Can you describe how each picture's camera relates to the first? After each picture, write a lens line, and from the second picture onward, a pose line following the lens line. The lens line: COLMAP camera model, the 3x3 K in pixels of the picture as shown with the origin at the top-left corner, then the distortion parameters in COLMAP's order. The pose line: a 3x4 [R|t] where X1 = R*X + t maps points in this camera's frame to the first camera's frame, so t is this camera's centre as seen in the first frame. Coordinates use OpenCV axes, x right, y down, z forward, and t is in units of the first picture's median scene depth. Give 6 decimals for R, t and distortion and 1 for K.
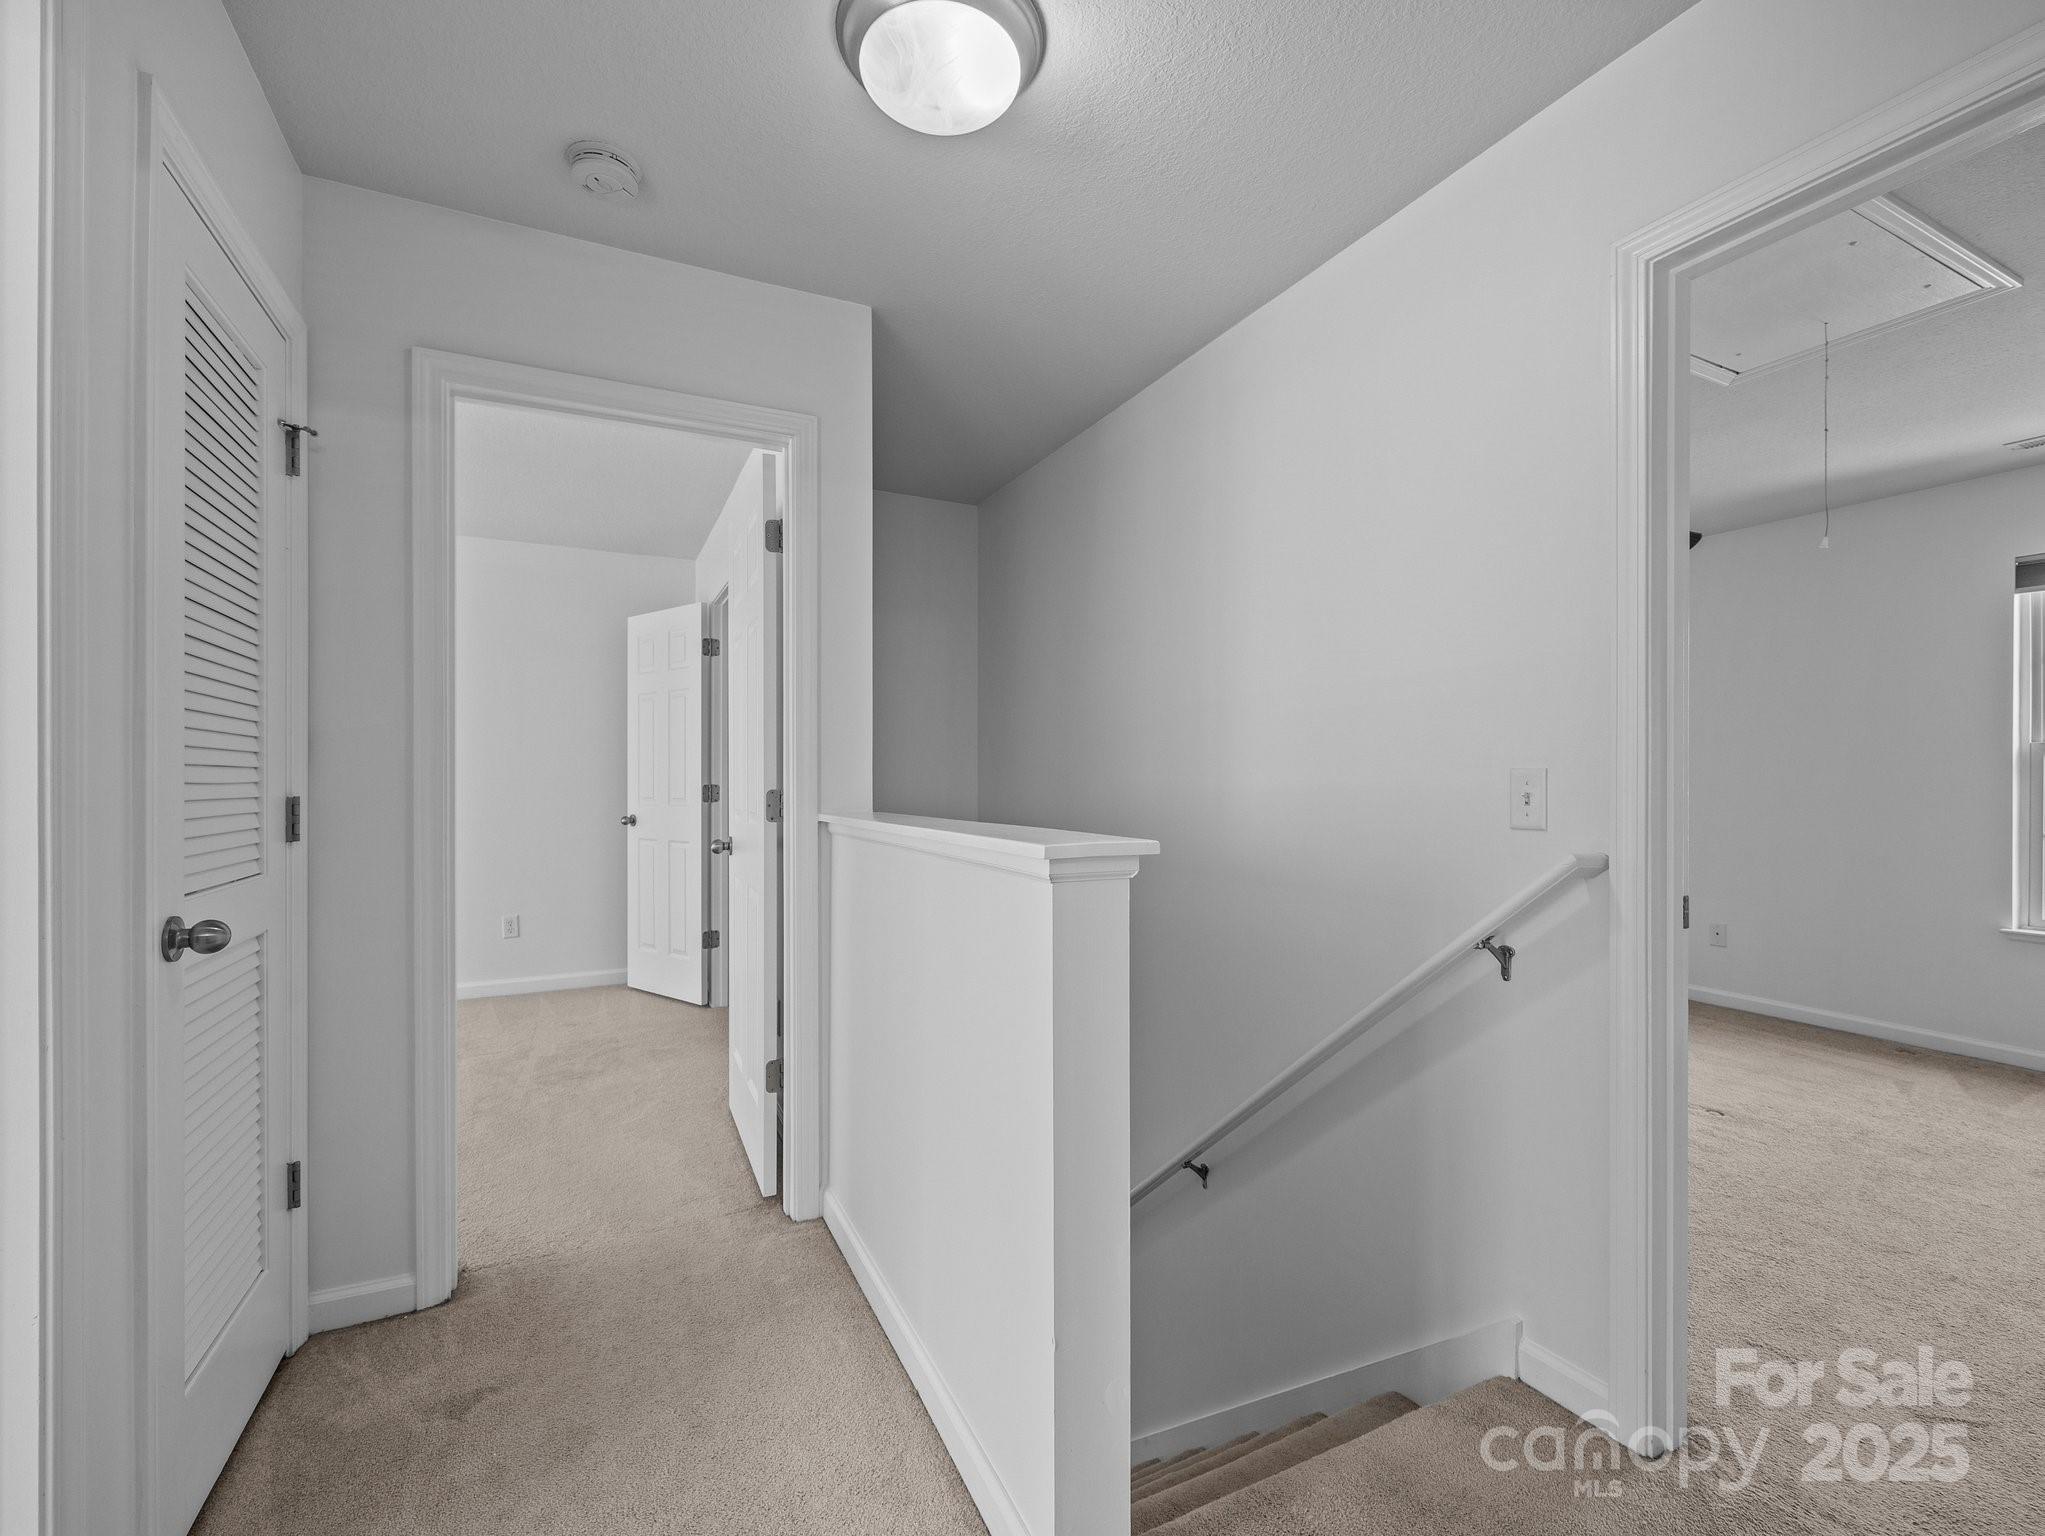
lens RADIAL K [[891.5, 0, 1026.9], [0, 891.5, 773.5], [0, 0, 1]] dist [0.000152, 0.000990]
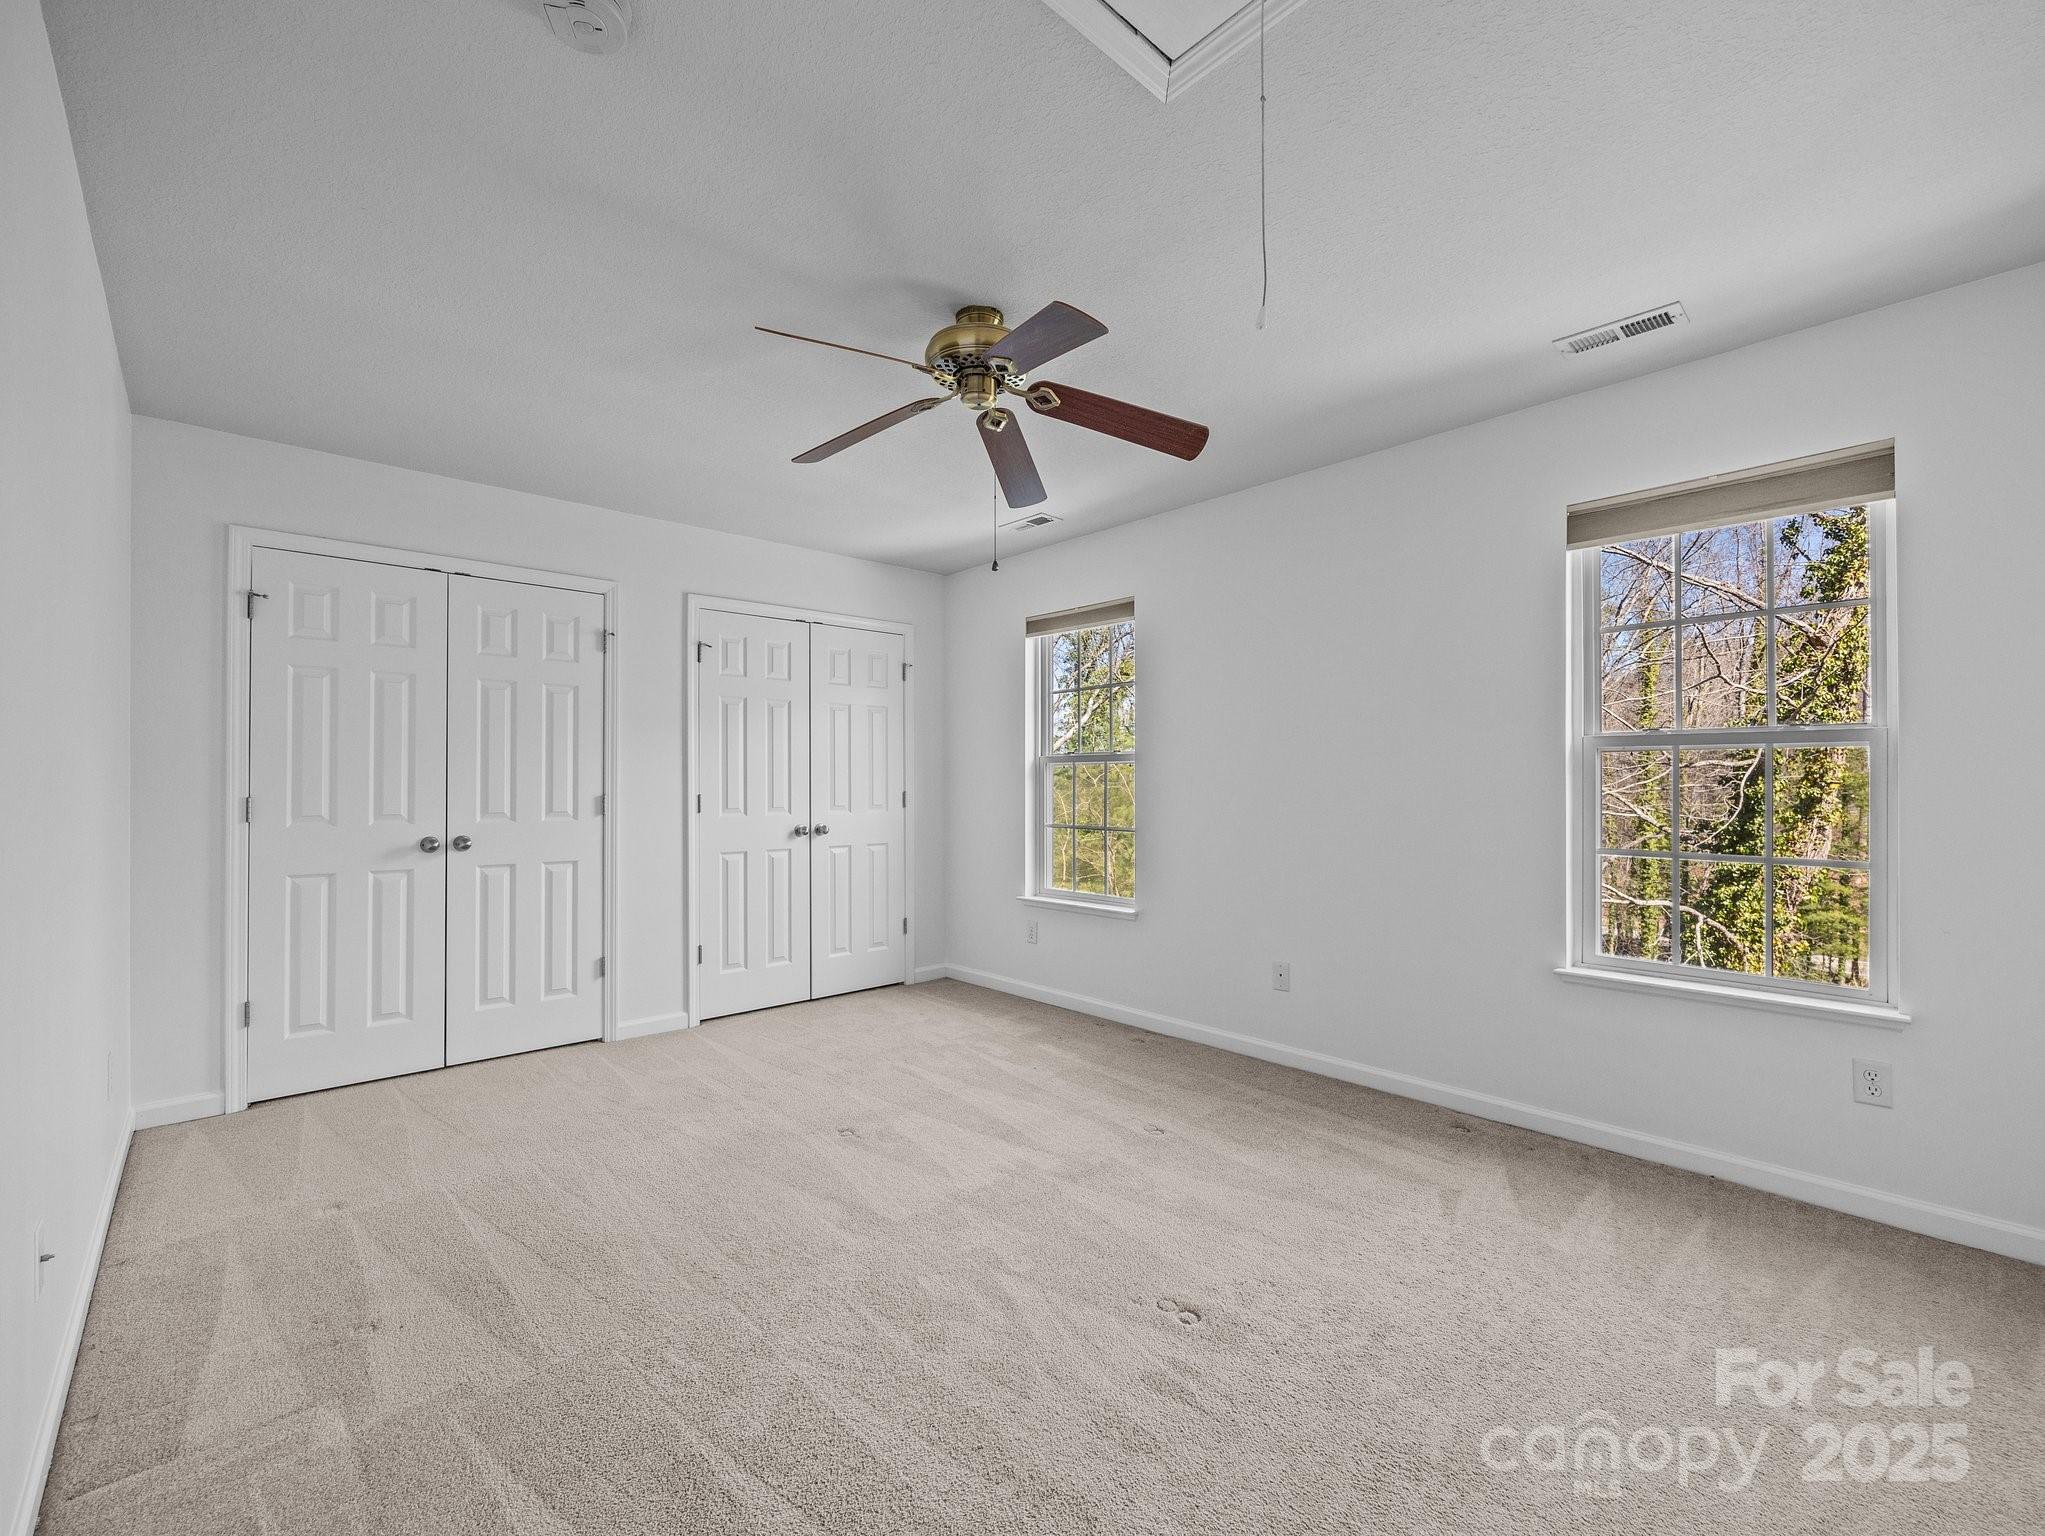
lens RADIAL K [[891.5, 0, 1021.1], [0, 891.5, 773.1], [0, 0, 1]] dist [0.000152, 0.000990]
pose [[0.961519, 0.000968, 0.274735, 0.423796], [0.000807, 0.999980, -0.006349, 0.003277], [-0.274736, 0.006327, 0.961499, 0.373458]]
